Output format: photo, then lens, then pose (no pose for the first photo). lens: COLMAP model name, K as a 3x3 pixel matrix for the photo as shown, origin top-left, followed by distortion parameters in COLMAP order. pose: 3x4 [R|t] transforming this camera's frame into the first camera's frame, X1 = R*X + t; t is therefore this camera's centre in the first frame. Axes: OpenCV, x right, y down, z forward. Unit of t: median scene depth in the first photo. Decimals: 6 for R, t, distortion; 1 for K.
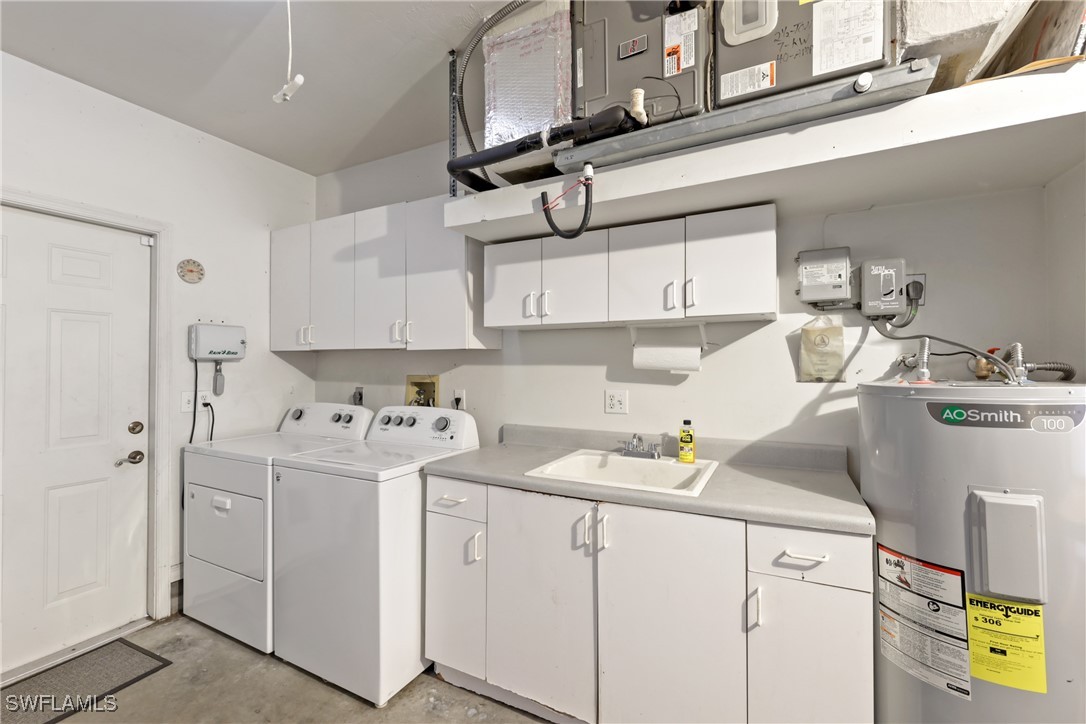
lens RADIAL K [[459.5, 0, 541.9], [0, 459.5, 356.9], [0, 0, 1]] dist [-0.001273, -0.000221]
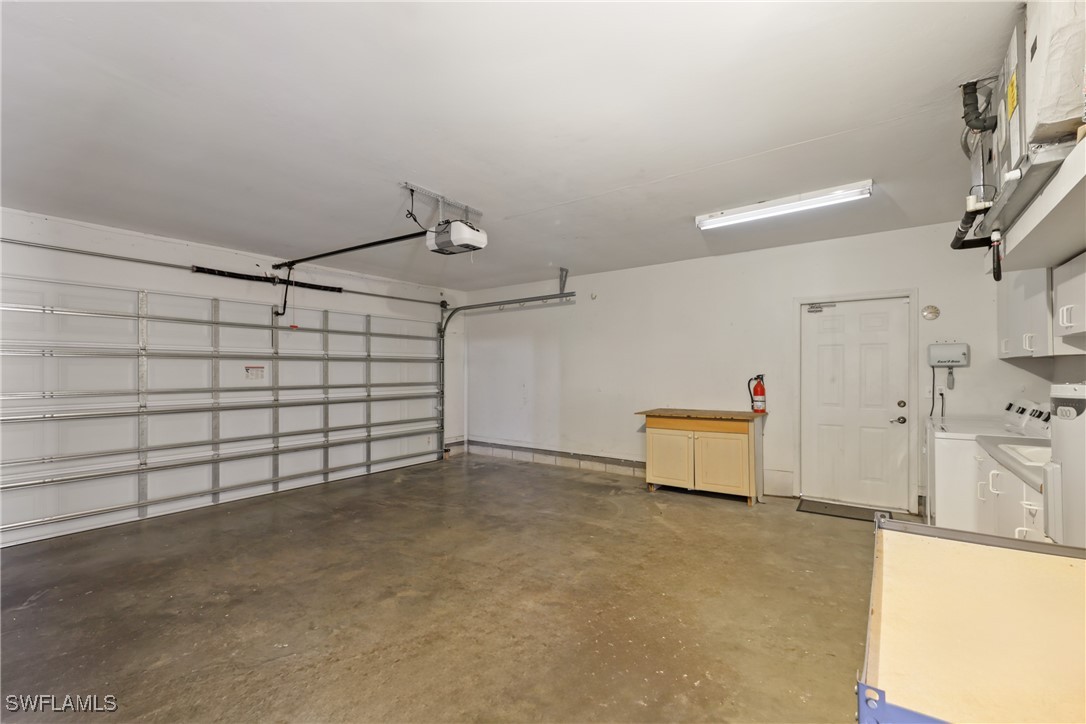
lens RADIAL K [[459.5, 0, 541.9], [0, 459.5, 356.9], [0, 0, 1]] dist [-0.001273, -0.000221]
pose [[-0.155043, -0.030644, -0.987432, 1.060141], [0.021383, 0.999181, -0.034366, -0.000470], [0.987676, -0.026443, -0.154260, -0.113723]]
